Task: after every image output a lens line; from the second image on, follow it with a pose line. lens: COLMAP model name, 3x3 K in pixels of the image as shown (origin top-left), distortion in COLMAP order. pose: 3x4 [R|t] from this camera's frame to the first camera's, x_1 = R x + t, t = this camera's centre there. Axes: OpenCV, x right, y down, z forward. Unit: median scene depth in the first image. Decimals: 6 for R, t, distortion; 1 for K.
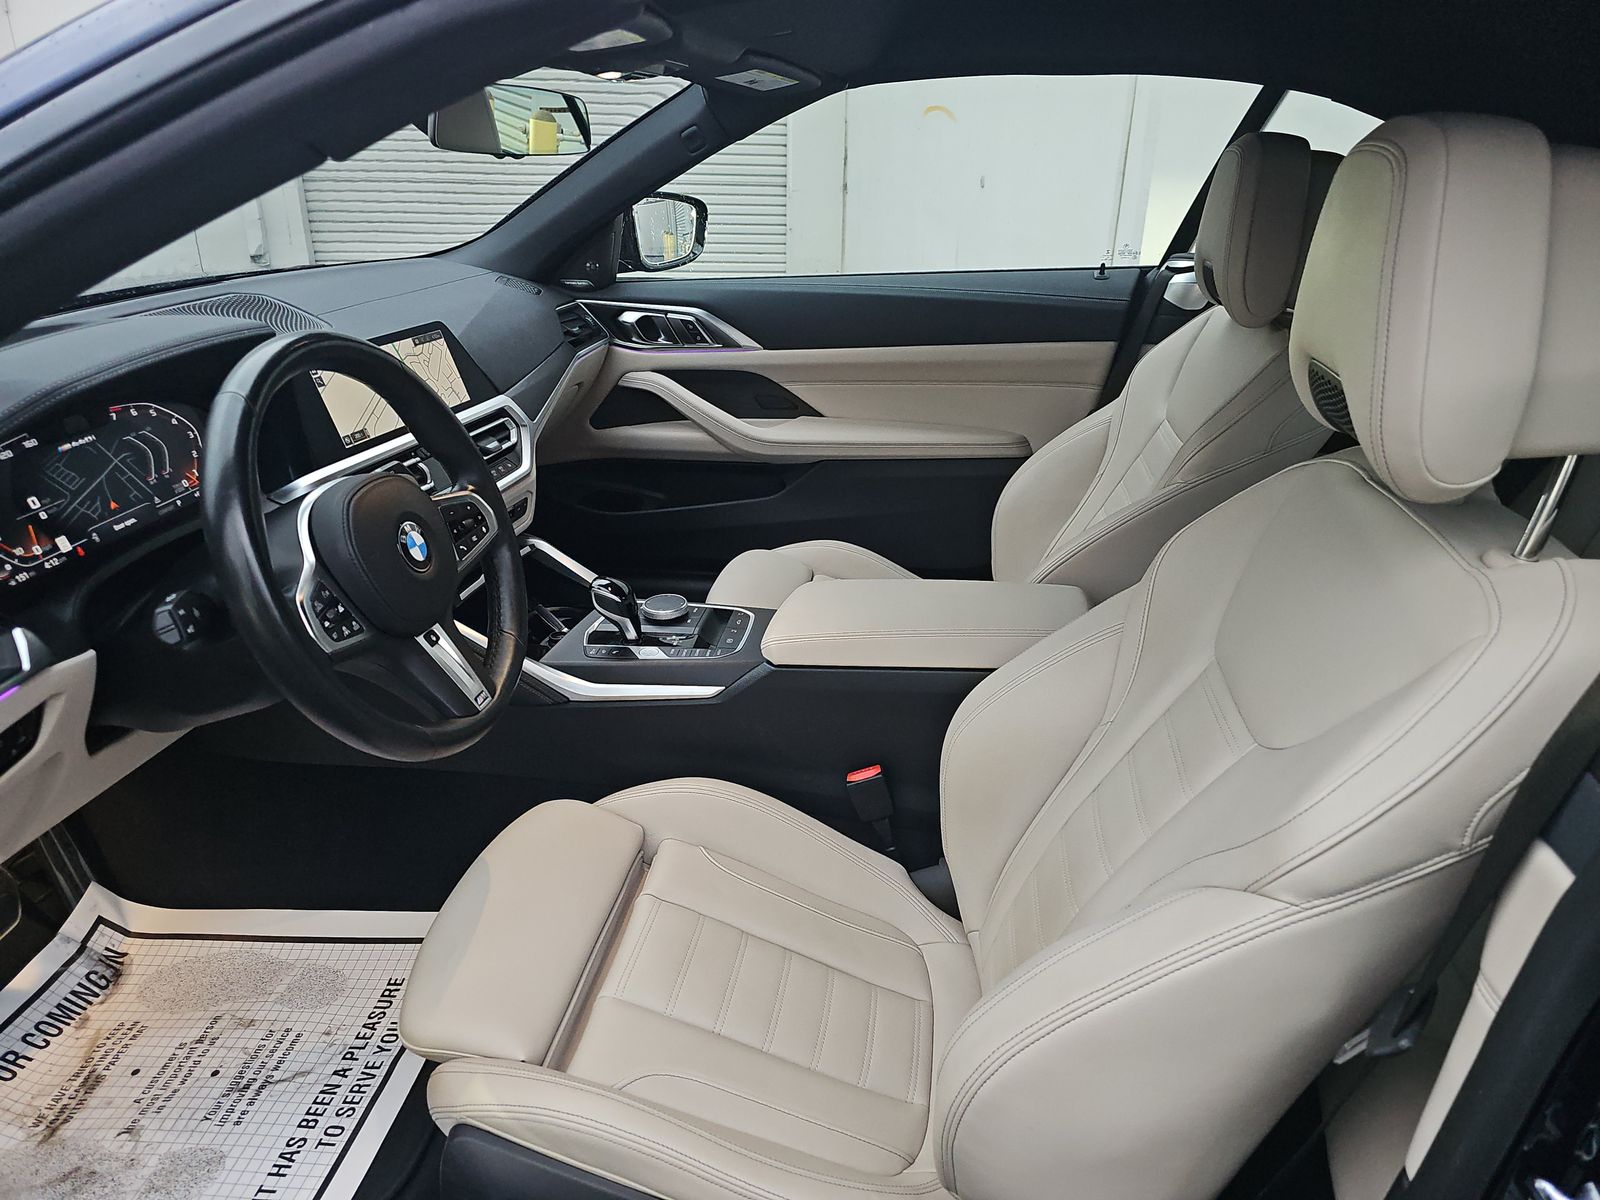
lens RADIAL K [[1049.0, 0, 800.0], [0, 1049.0, 600.0], [0, 0, 1]] dist [0.056185, -0.049244]
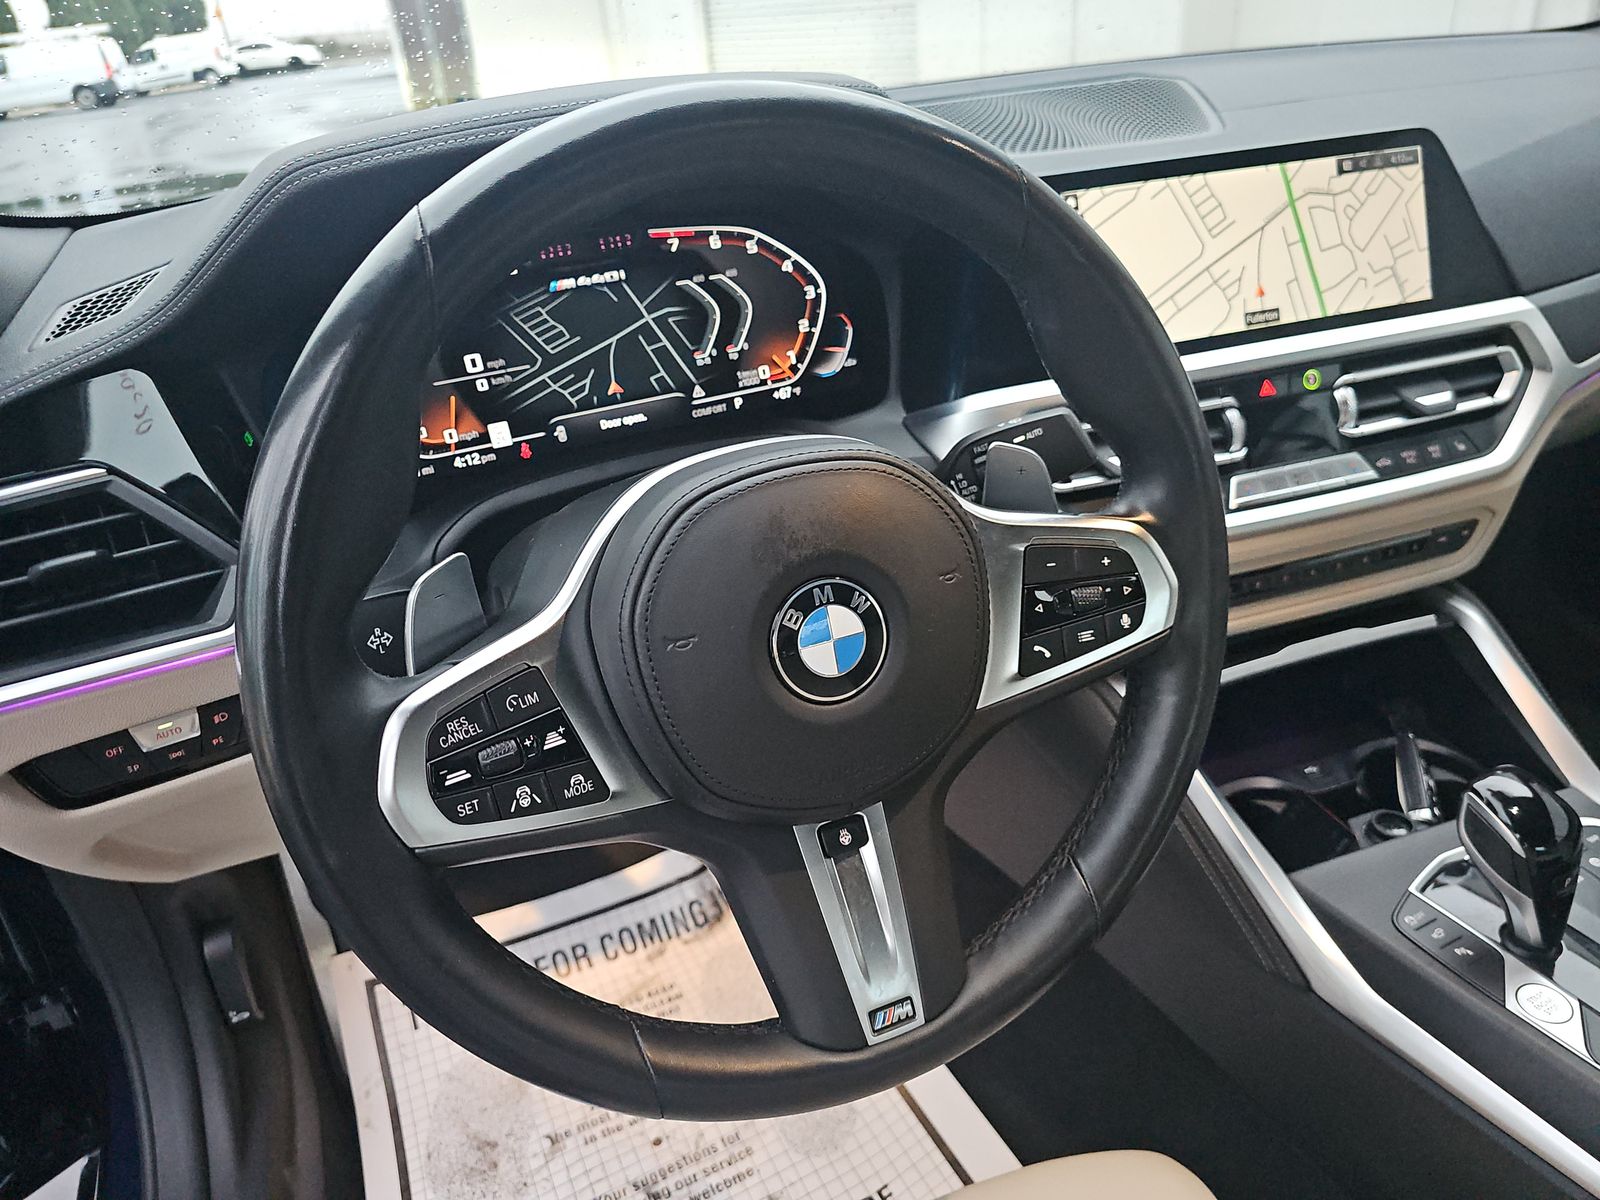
lens RADIAL K [[1089.9, 0, 803.5], [0, 1089.9, 607.5], [0, 0, 1]] dist [0.057303, -0.080153]
pose [[0.537974, 0.367002, -0.758876, -0.040559], [-0.268918, 0.927931, 0.258121, -0.141200], [0.798916, 0.065213, 0.597897, 0.607514]]
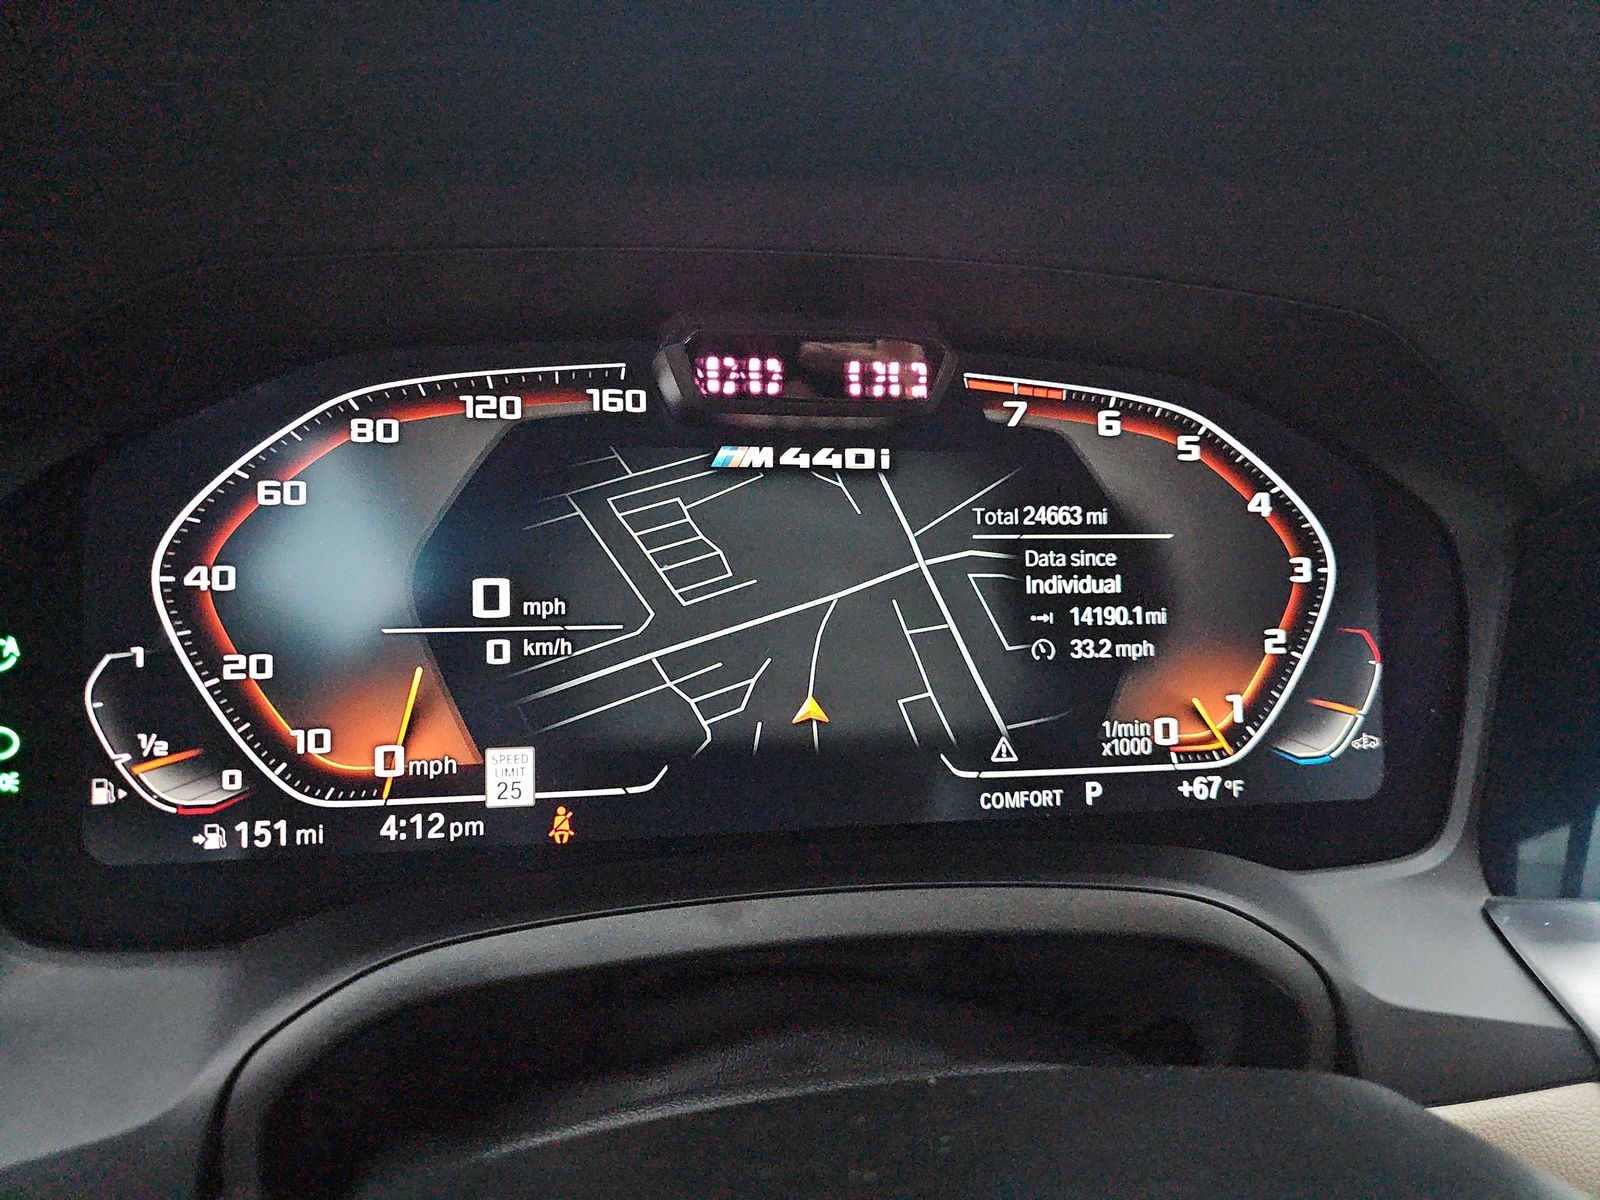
lens RADIAL K [[1070.6, 0, 791.0], [0, 1070.6, 595.4], [0, 0, 1]] dist [0.057035, -0.054293]
pose [[0.320836, 0.270162, -0.907787, -0.355292], [-0.421831, 0.898906, 0.118433, -0.122218], [0.848011, 0.344935, 0.402364, 0.752118]]
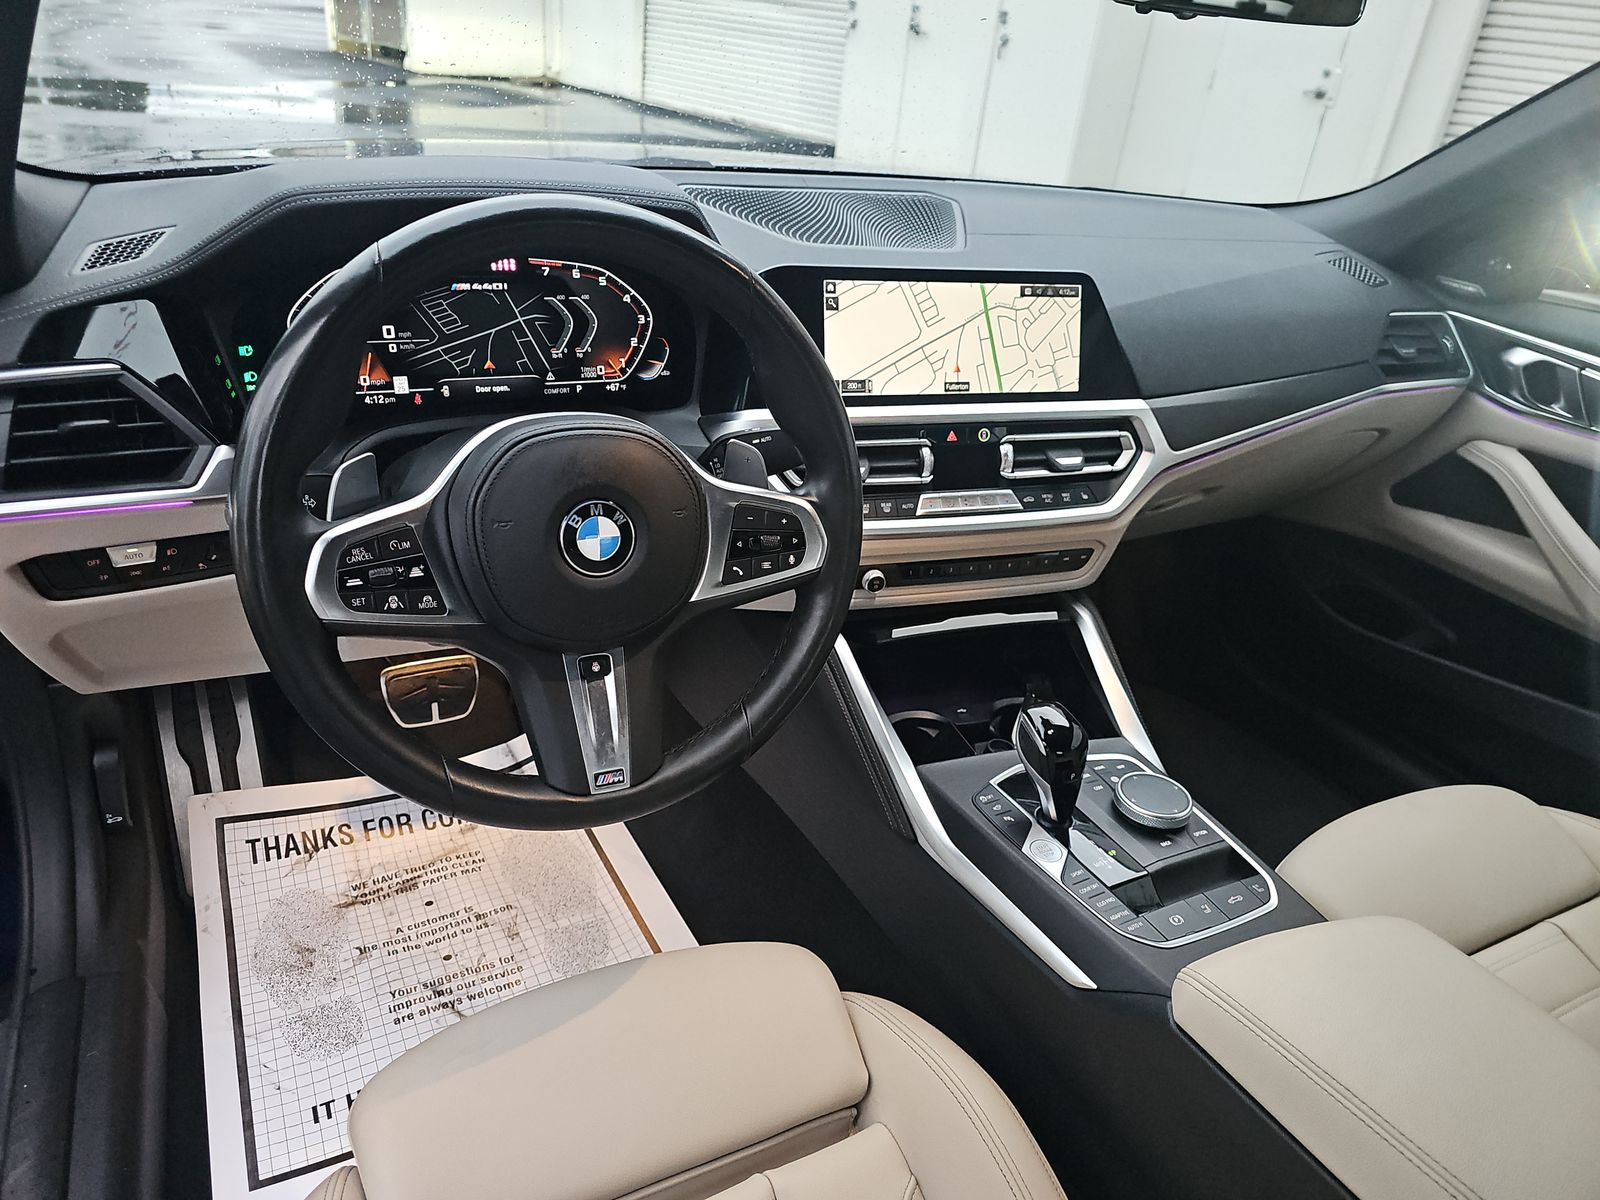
lens RADIAL K [[1070.6, 0, 791.0], [0, 1070.6, 595.4], [0, 0, 1]] dist [0.057035, -0.054293]
pose [[0.569588, 0.427159, -0.702214, 0.174060], [-0.413006, 0.887401, 0.204806, -0.175153], [0.710630, 0.173364, 0.681872, 0.514875]]
